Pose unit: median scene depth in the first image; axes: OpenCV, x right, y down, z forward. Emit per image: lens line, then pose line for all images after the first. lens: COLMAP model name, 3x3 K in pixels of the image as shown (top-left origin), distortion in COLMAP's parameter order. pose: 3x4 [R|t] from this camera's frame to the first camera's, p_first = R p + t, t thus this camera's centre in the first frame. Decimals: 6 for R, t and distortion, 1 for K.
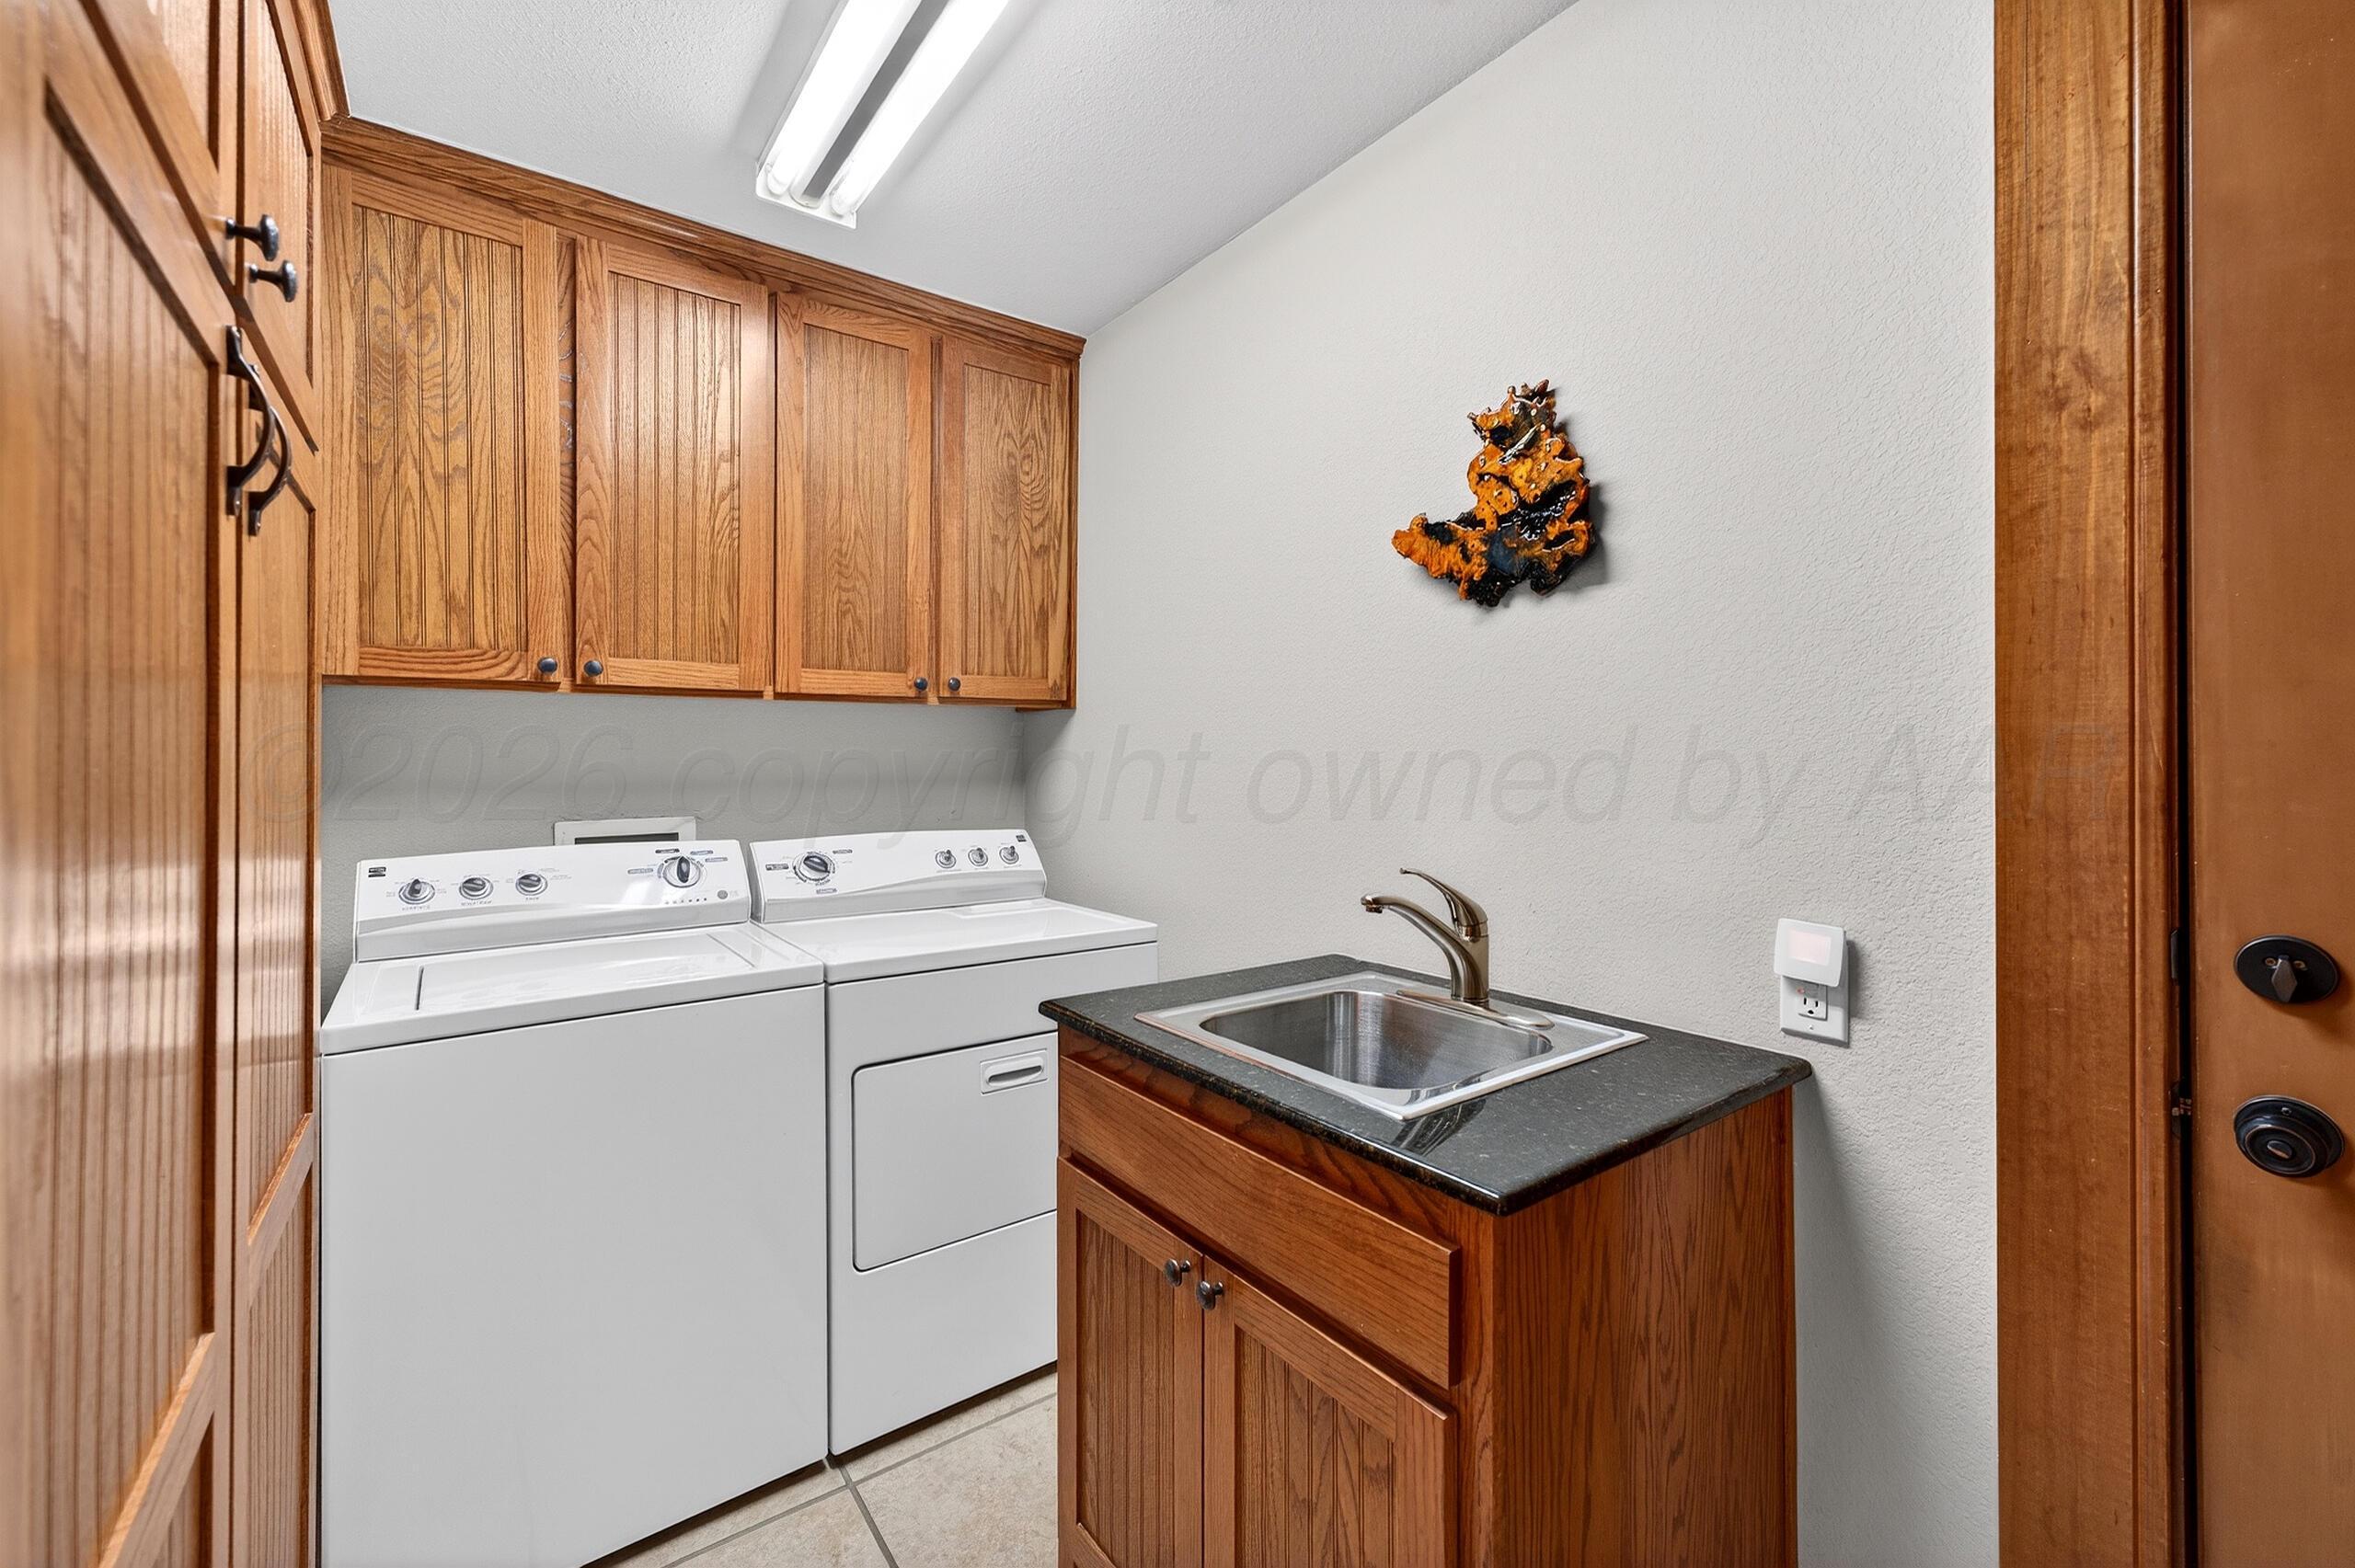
lens RADIAL K [[958.5, 0, 1177.0], [0, 958.5, 763.9], [0, 0, 1]] dist [-0.036373, 0.016772]
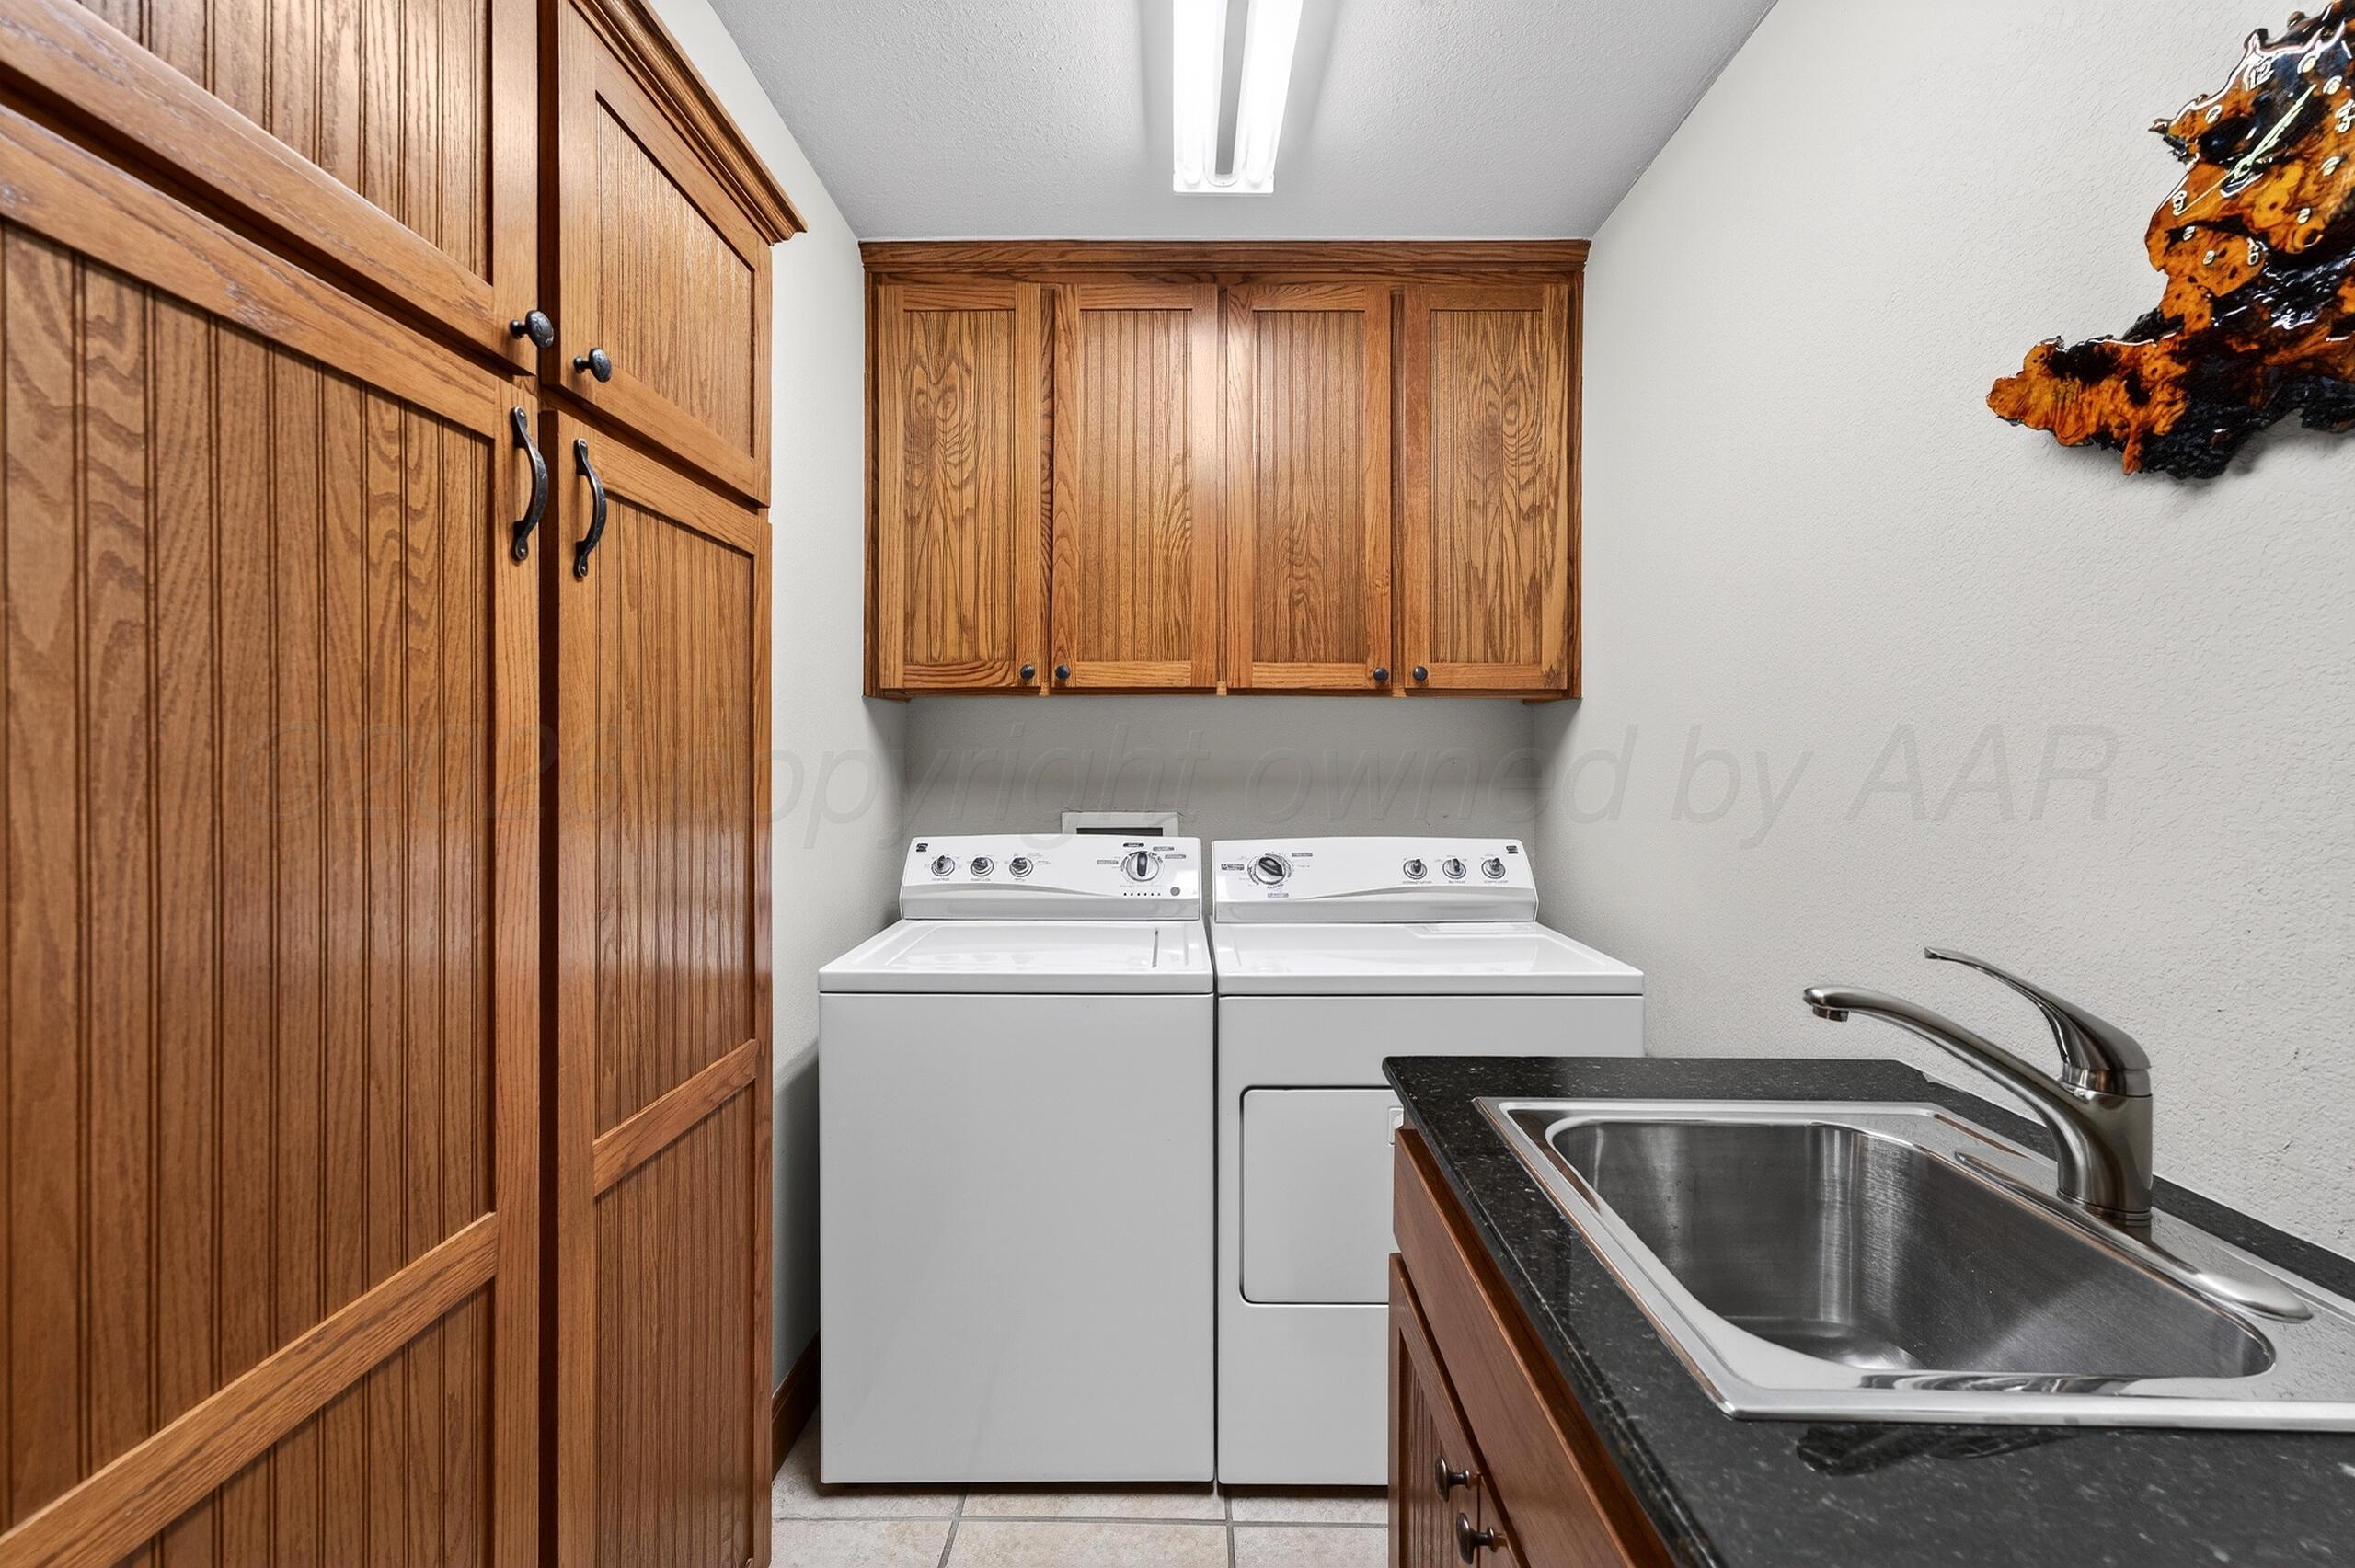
lens RADIAL K [[958.5, 0, 1177.0], [0, 958.5, 763.9], [0, 0, 1]] dist [-0.036373, 0.016772]
pose [[0.792139, 0.008895, -0.610276, 0.170588], [-0.007100, 0.999960, 0.005358, -0.002538], [0.610299, 0.000089, 0.792171, 0.200941]]
